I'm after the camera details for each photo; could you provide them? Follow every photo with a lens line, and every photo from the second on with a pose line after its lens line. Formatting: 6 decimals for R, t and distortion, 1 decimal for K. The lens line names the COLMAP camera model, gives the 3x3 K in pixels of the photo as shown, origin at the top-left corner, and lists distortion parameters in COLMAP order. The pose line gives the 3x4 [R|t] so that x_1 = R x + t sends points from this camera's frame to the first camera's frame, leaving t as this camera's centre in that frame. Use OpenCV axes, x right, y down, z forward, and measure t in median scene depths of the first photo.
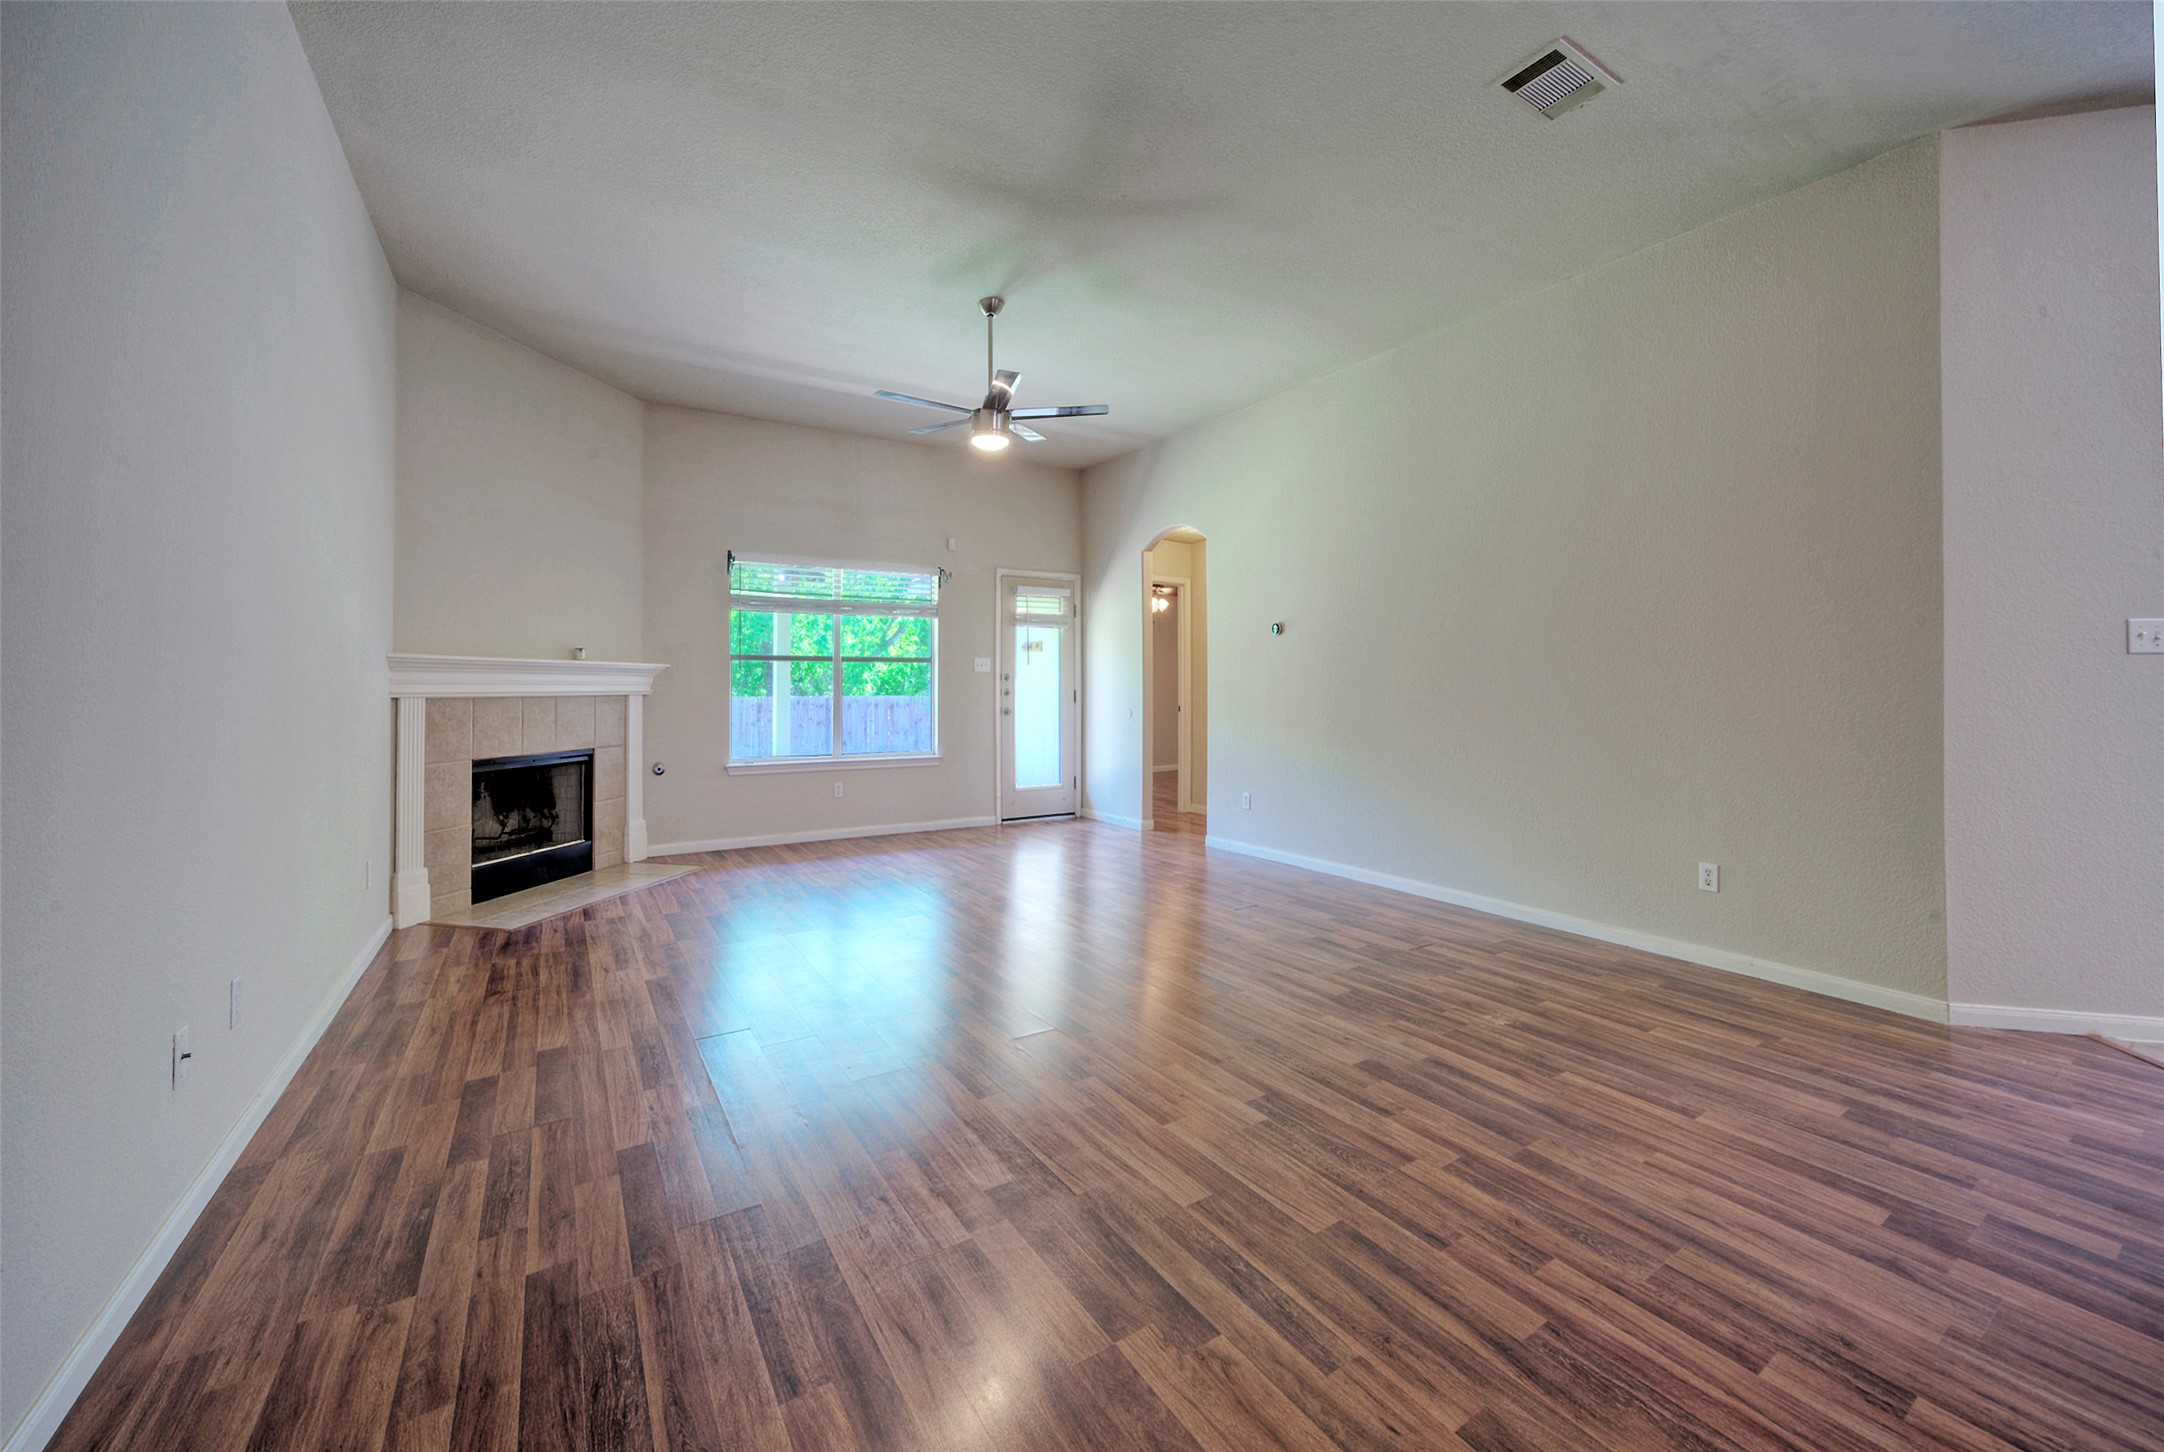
lens RADIAL K [[789.5, 0, 964.0], [0, 789.5, 653.2], [0, 0, 1]] dist [-0.004213, 0.001185]
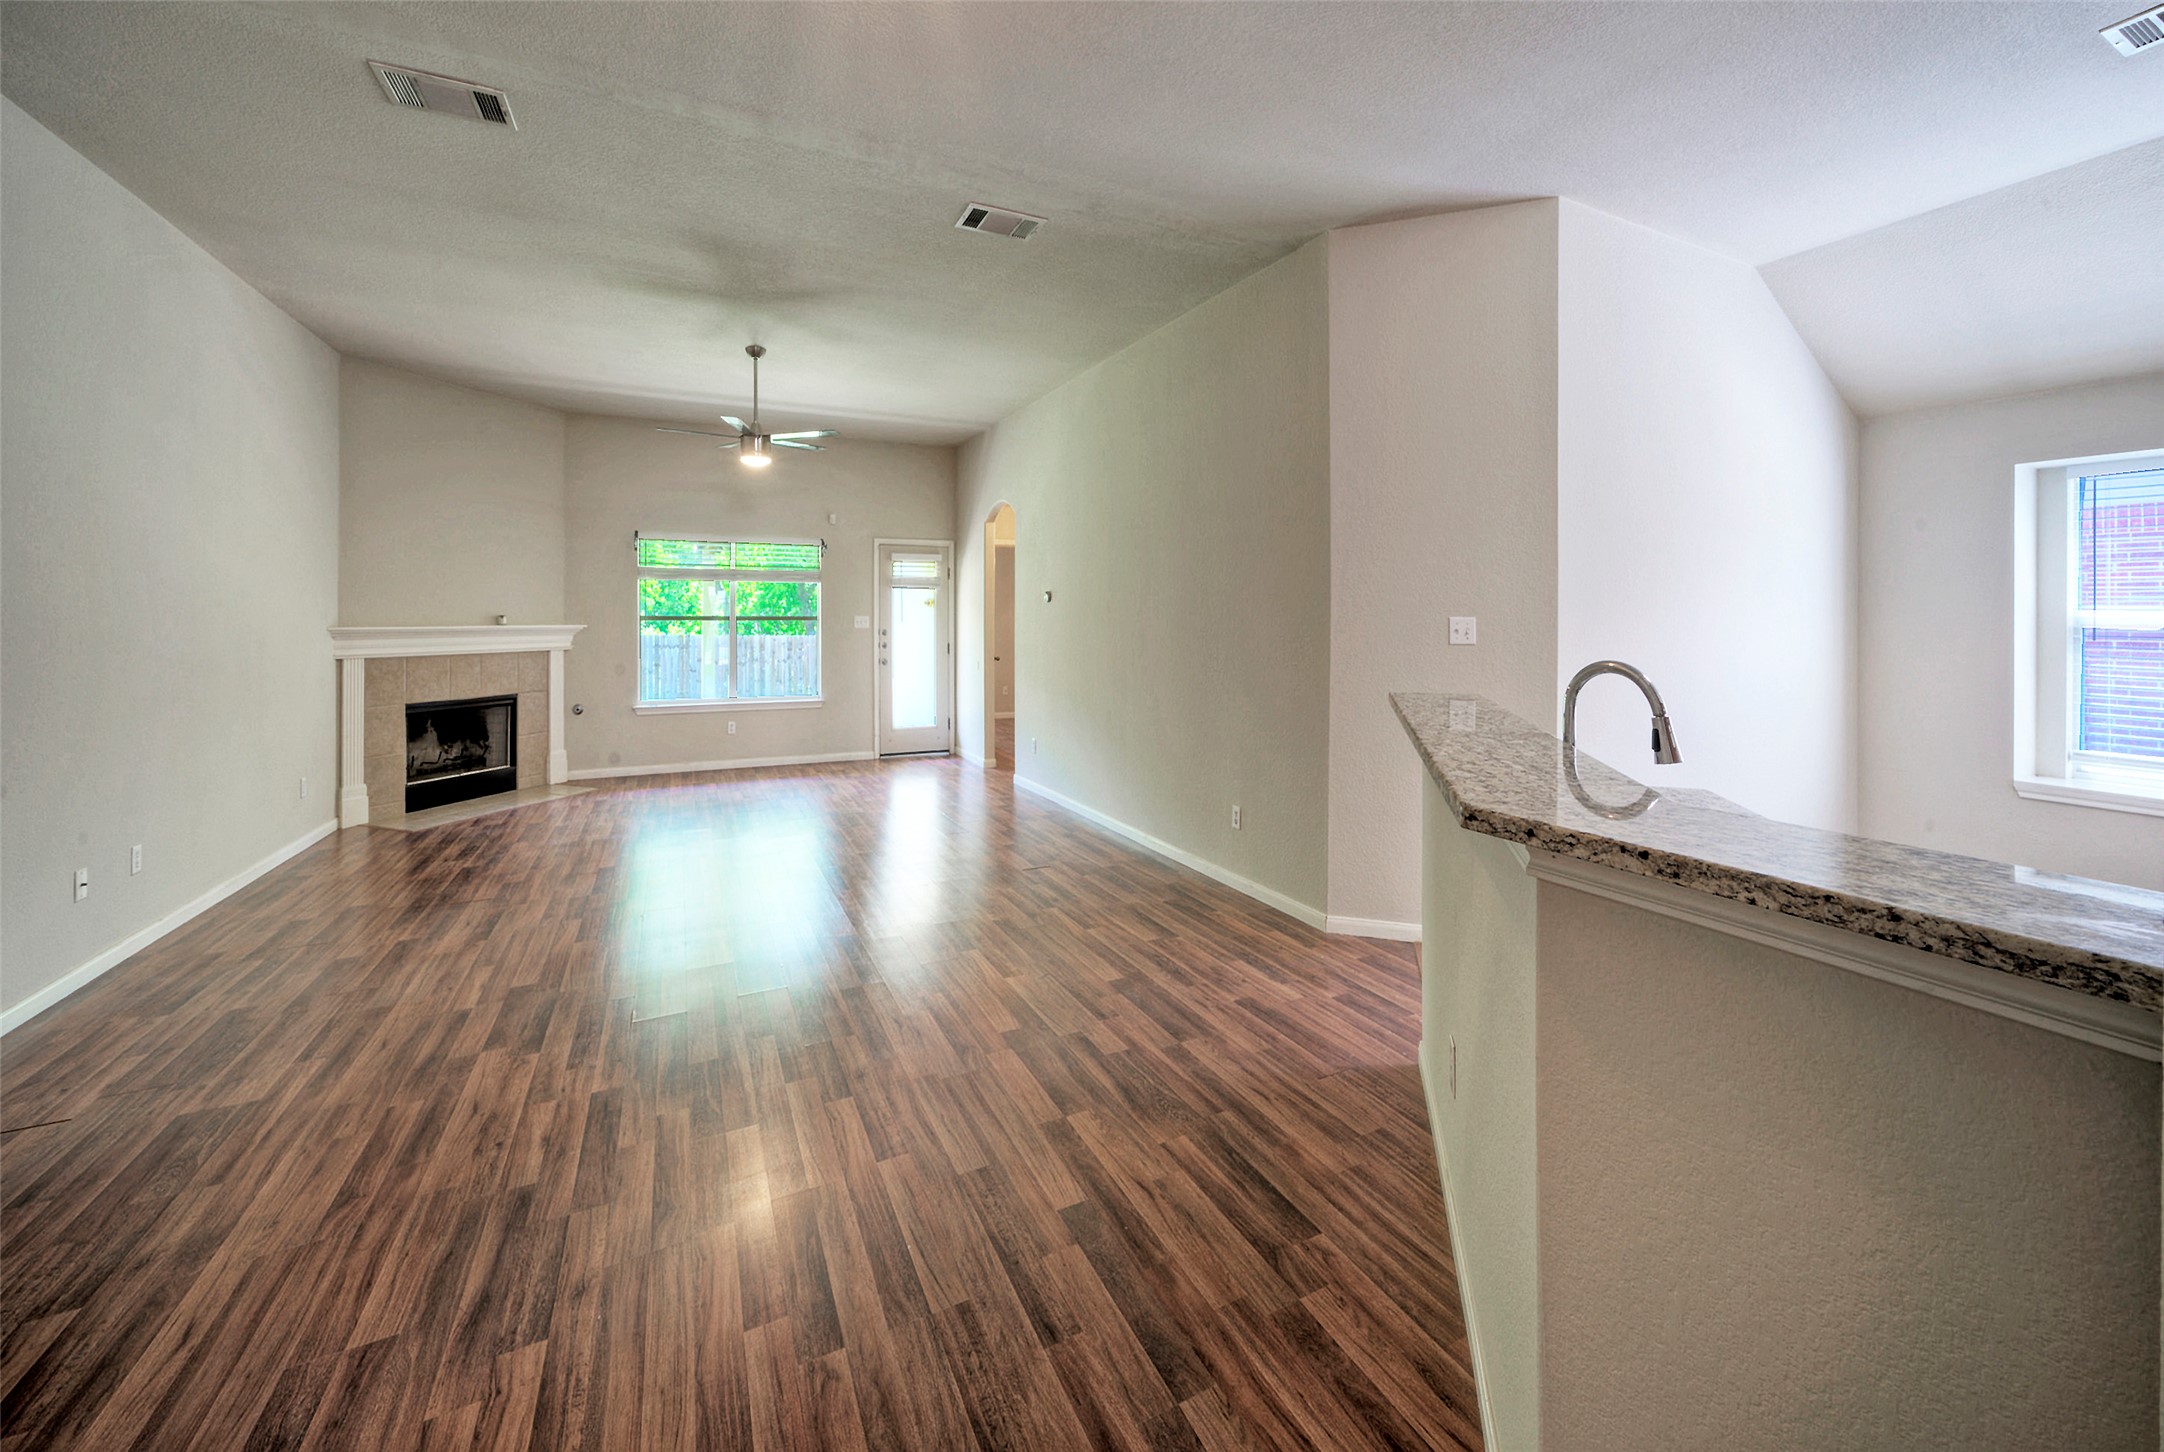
lens RADIAL K [[789.5, 0, 983.7], [0, 789.5, 611.4], [0, 0, 1]] dist [-0.004213, 0.001185]
pose [[0.993977, -0.000261, -0.109588, 0.505877], [0.004731, 0.999167, 0.040535, -0.073239], [0.109486, -0.040810, 0.993150, -0.214126]]
